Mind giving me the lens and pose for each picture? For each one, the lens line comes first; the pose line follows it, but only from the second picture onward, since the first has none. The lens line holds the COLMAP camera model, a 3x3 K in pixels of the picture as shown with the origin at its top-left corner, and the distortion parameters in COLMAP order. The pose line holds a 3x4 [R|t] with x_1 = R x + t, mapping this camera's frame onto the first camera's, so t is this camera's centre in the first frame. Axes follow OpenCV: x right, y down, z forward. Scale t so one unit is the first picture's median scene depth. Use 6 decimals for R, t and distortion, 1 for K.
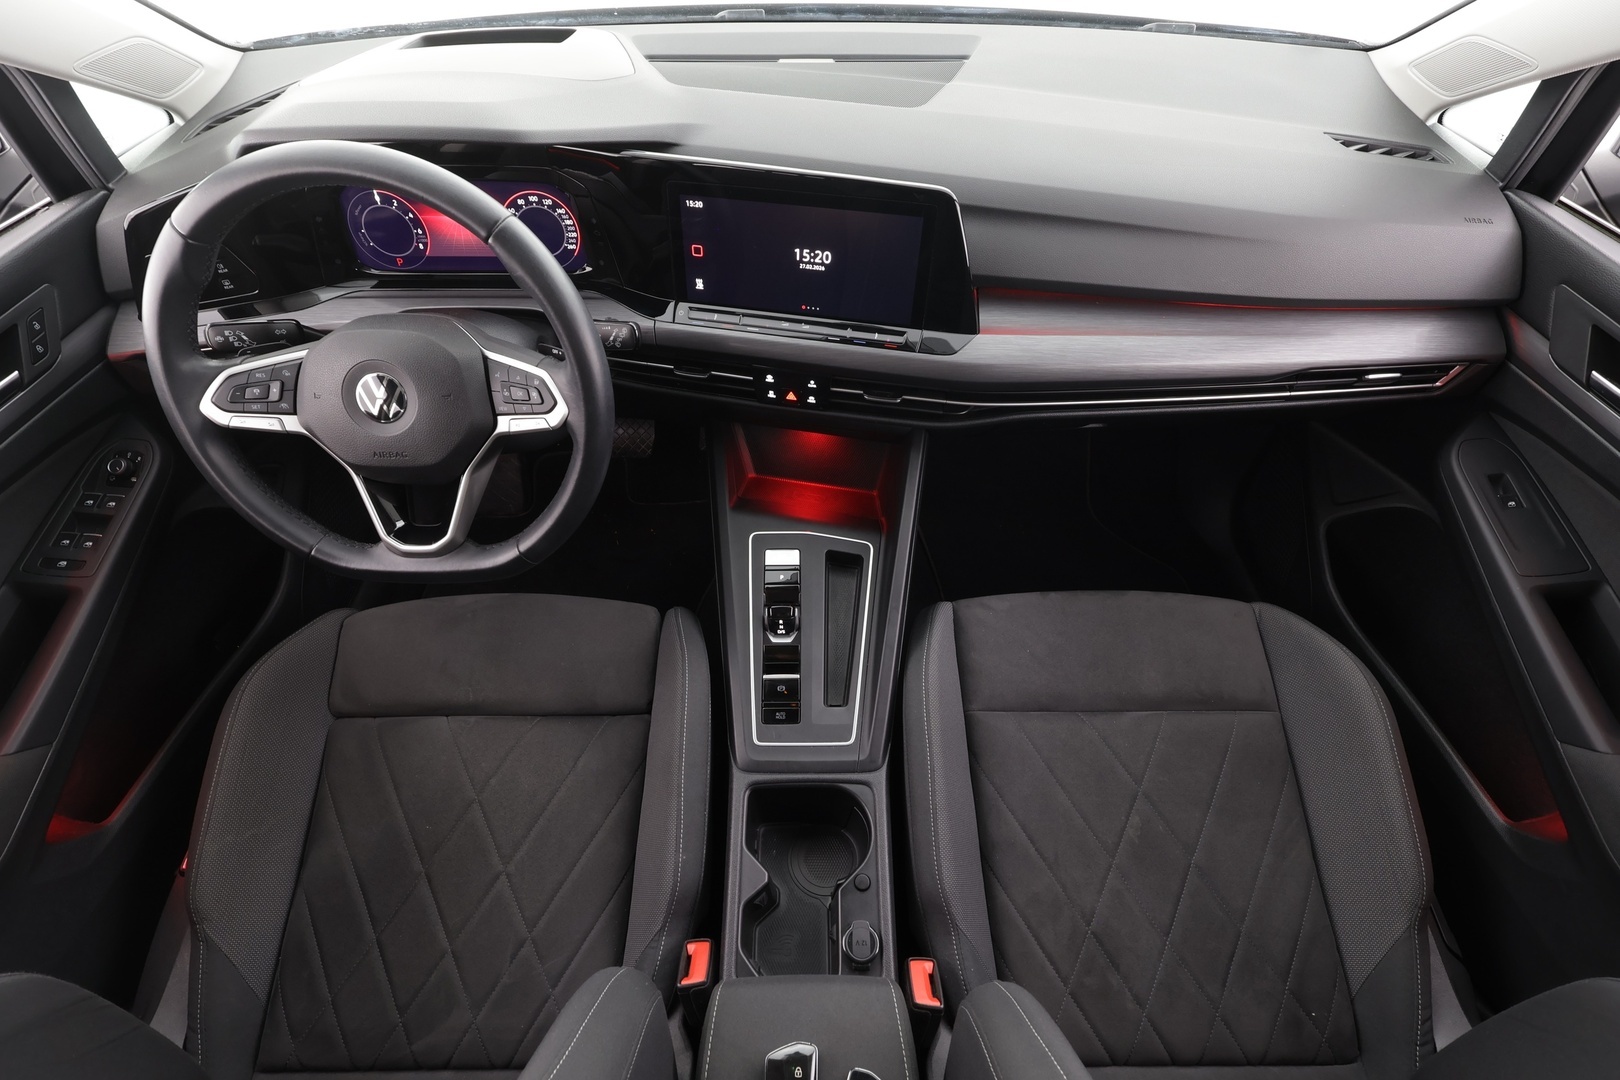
lens RADIAL K [[752.9, 0, 810.0], [0, 752.9, 540.0], [0, 0, 1]] dist [-0.000685, 0.001087]
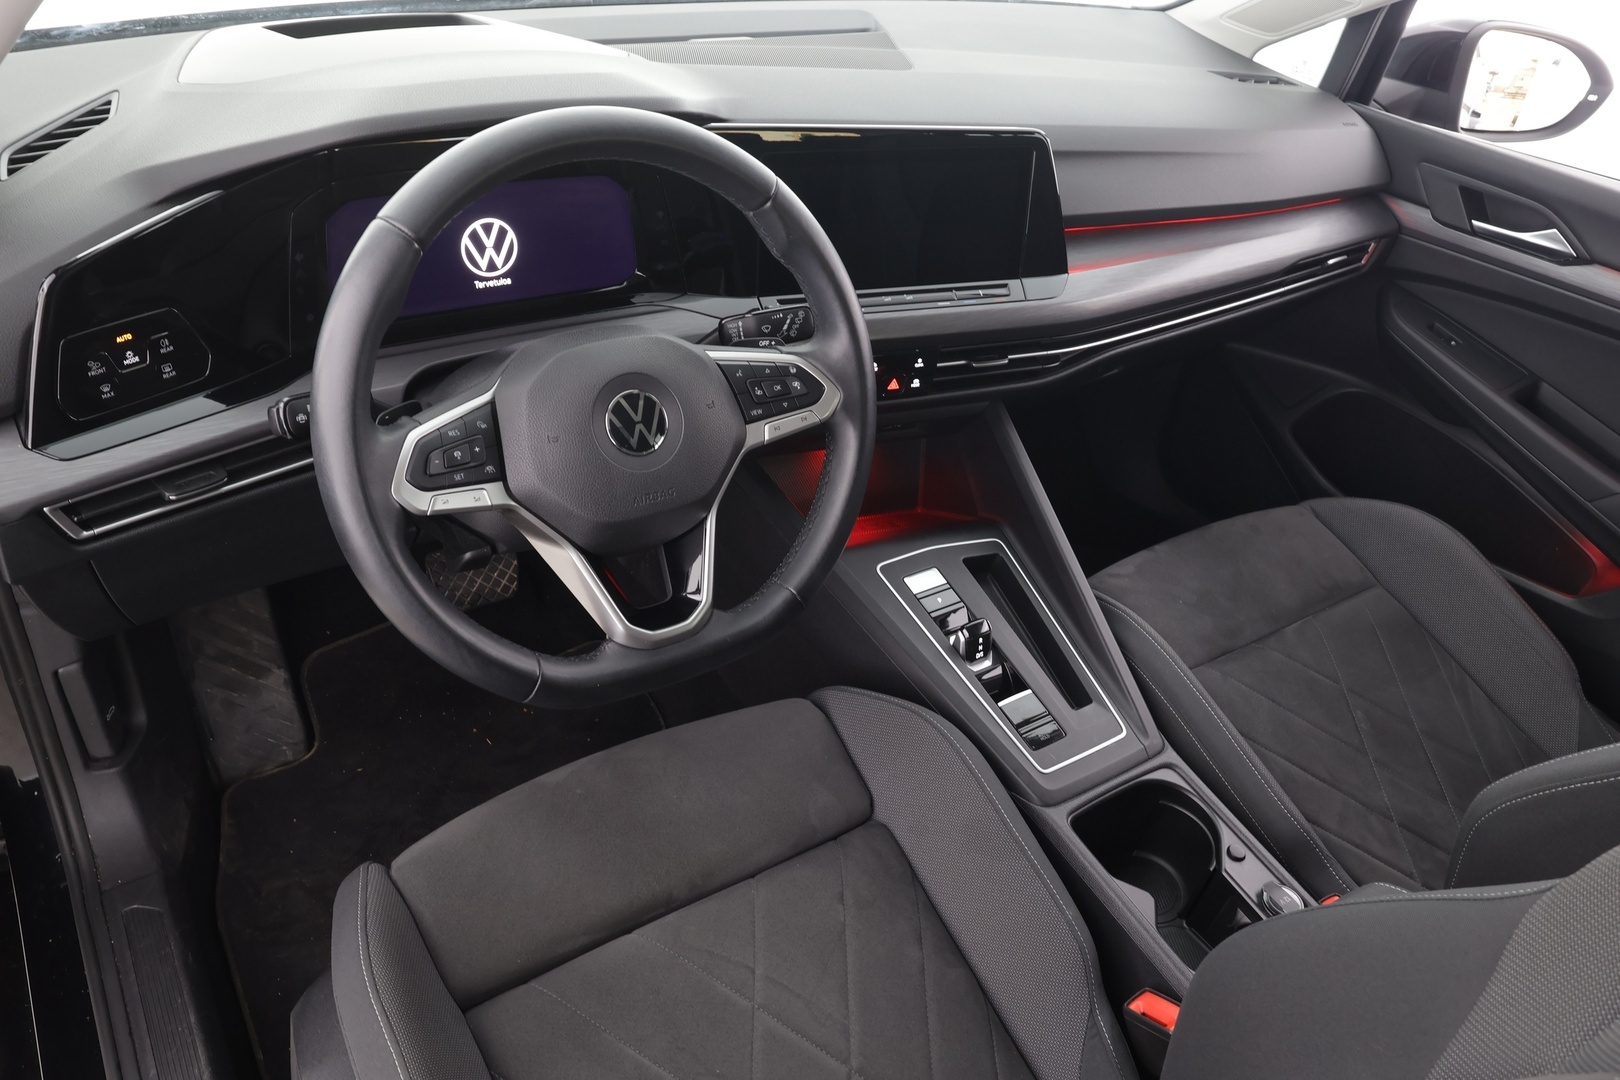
lens RADIAL K [[1184.4, 0, 810.0], [0, 1184.4, 540.0], [0, 0, 1]] dist [0.002867, -0.000554]
pose [[0.830286, -0.249585, 0.498331, -0.834207], [0.349091, 0.929894, -0.115903, 0.094868], [-0.434467, 0.270195, 0.859205, -0.053213]]
